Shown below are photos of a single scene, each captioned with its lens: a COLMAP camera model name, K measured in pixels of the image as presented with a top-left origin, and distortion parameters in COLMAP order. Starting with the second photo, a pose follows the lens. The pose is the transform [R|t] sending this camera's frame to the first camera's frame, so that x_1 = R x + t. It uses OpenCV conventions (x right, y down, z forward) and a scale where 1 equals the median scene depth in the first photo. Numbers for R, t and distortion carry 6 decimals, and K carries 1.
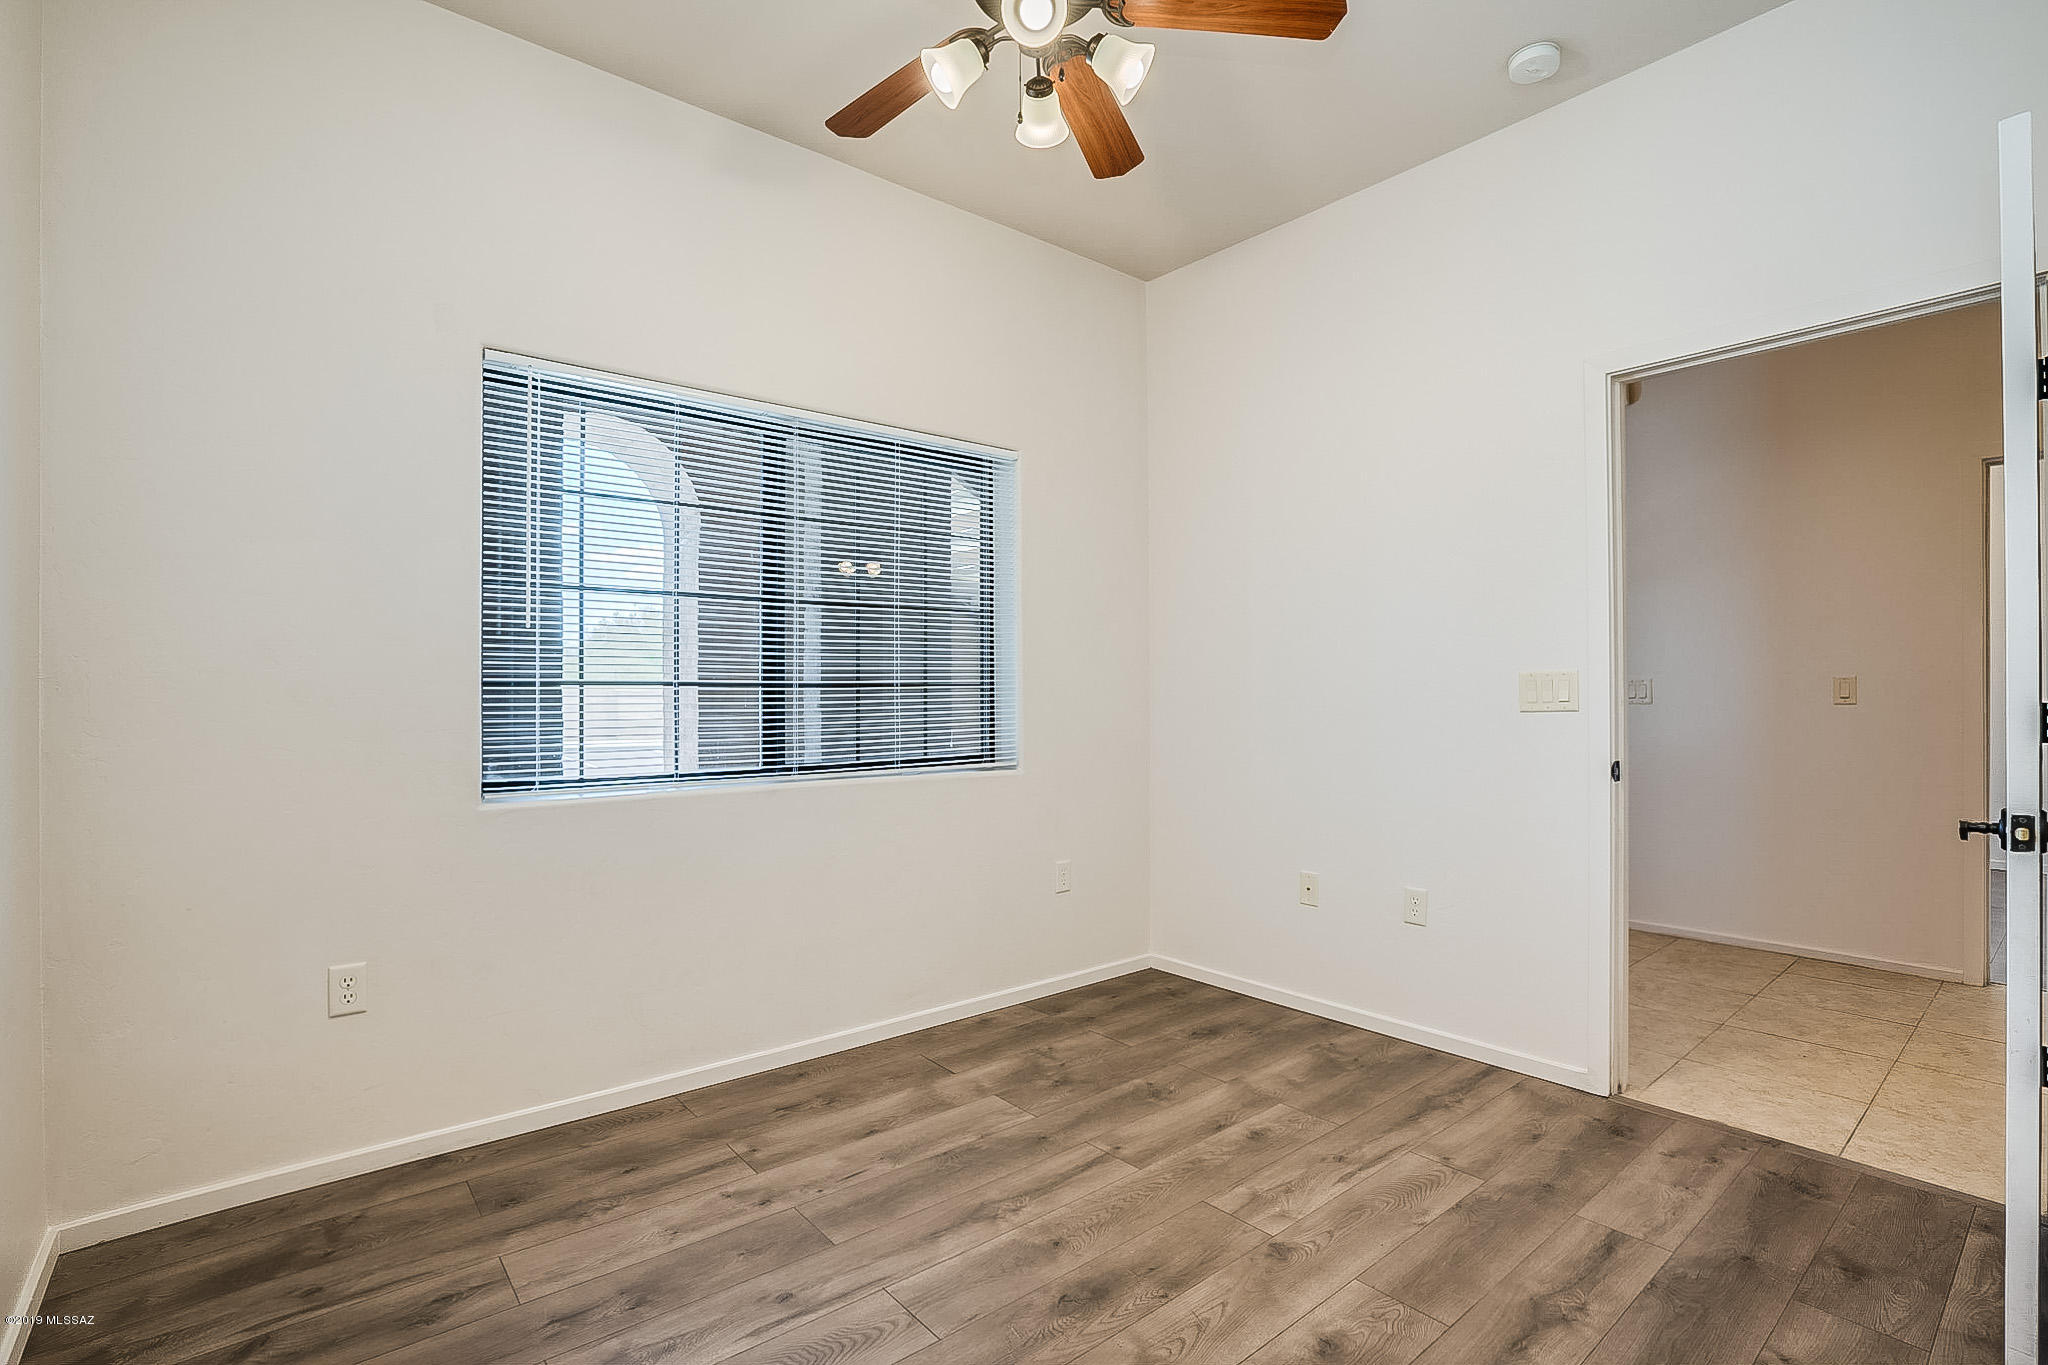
lens RADIAL K [[954.3, 0, 1036.5], [0, 954.3, 675.1], [0, 0, 1]] dist [-0.045358, 0.013076]
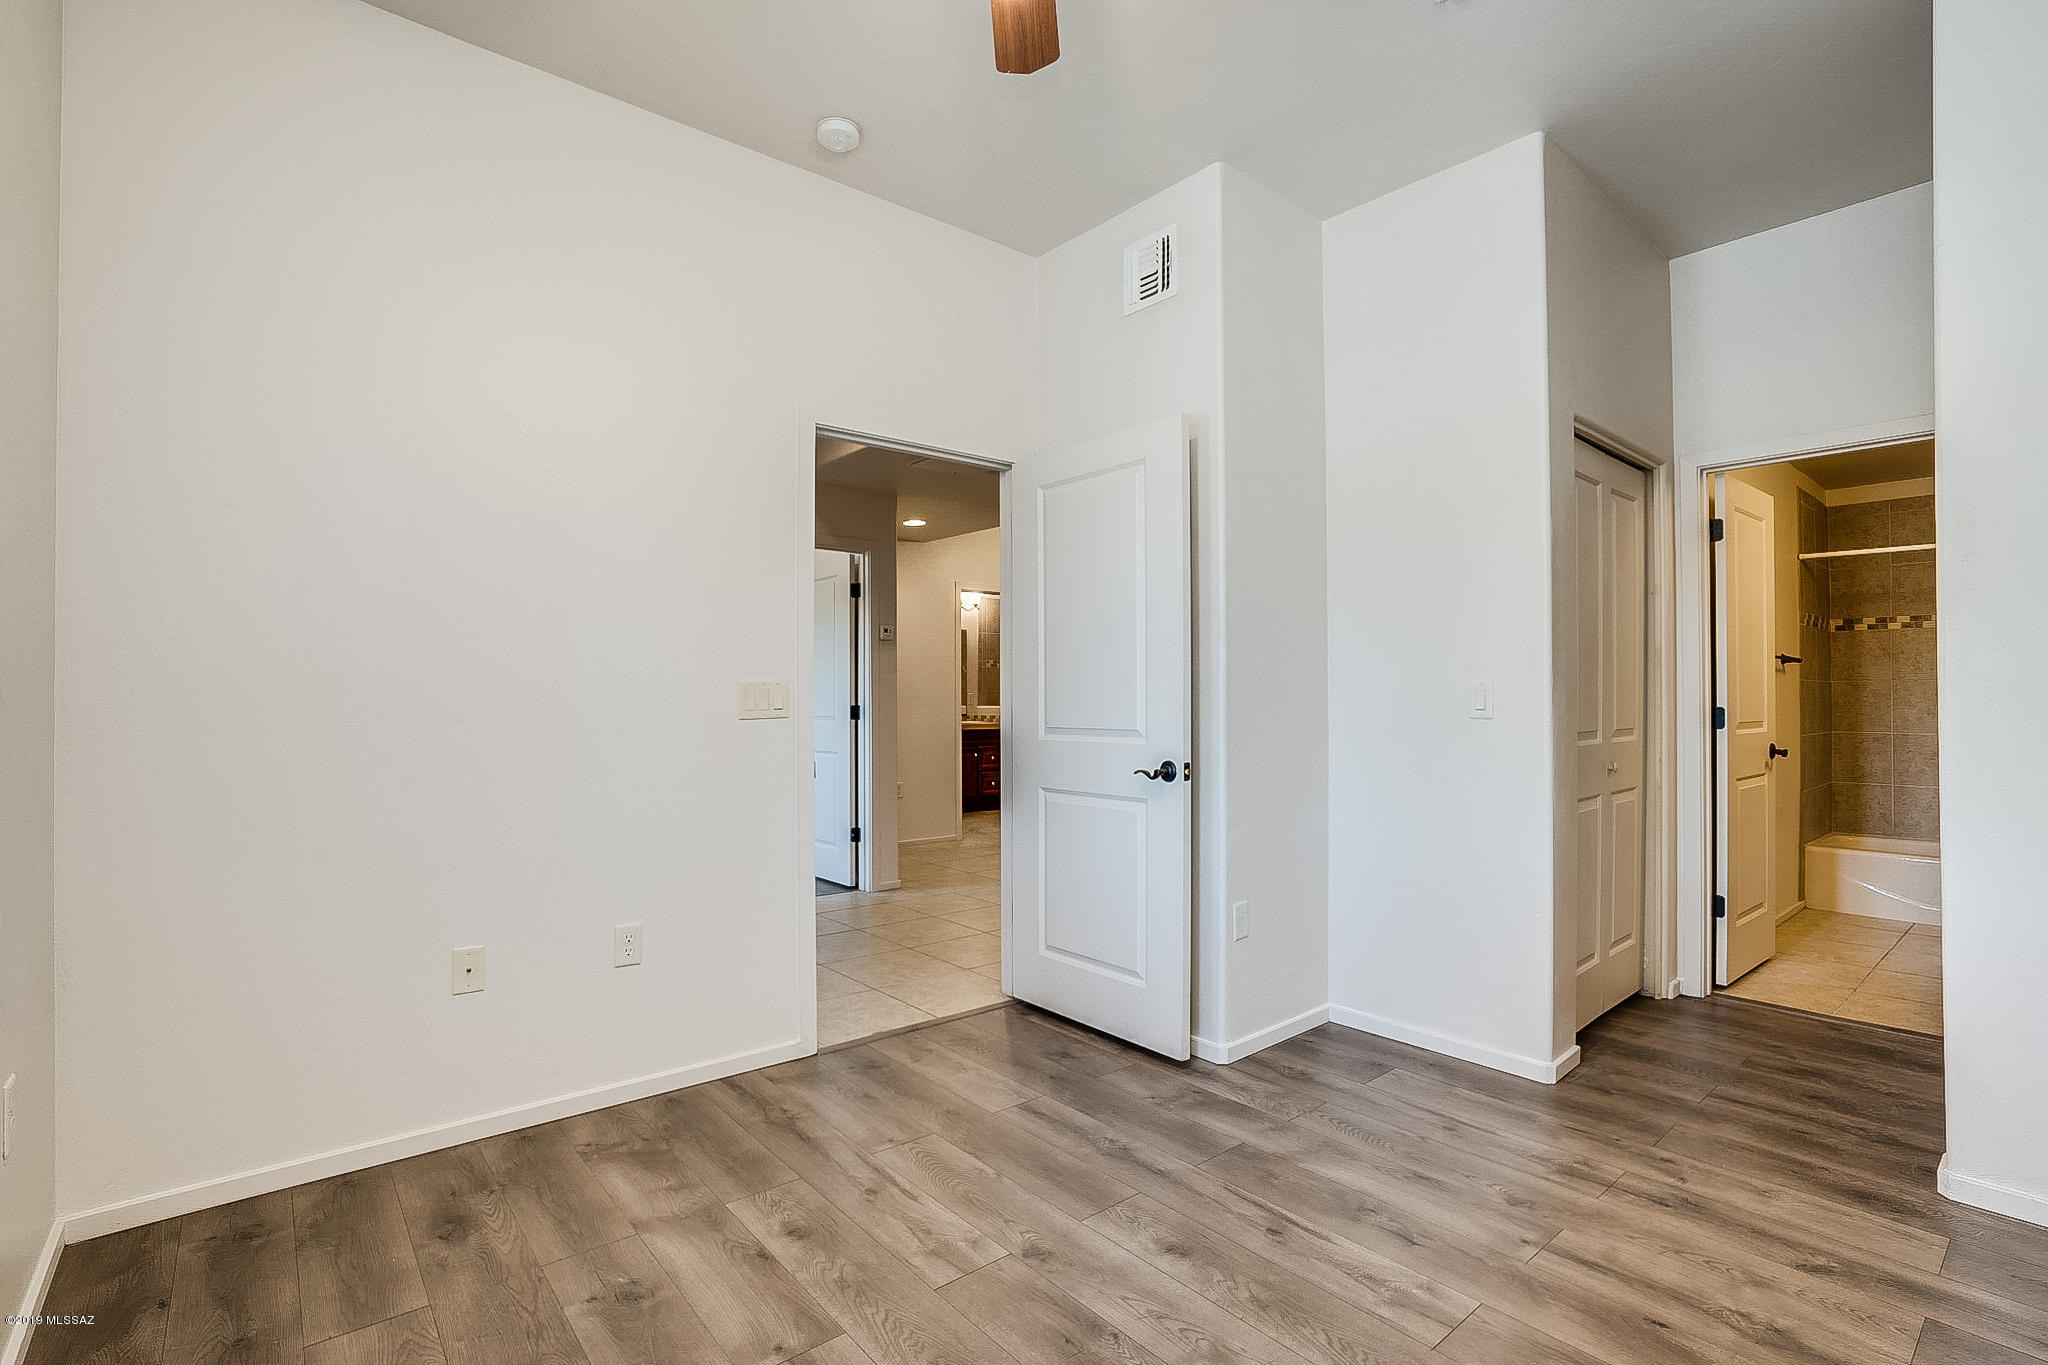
lens RADIAL K [[954.3, 0, 1038.5], [0, 954.3, 693.7], [0, 0, 1]] dist [-0.045358, 0.013076]
pose [[-0.002001, 0.007594, 0.999969, -0.601368], [-0.021279, 0.999744, -0.007635, 0.014580], [-0.999772, -0.021294, -0.001839, 0.801835]]
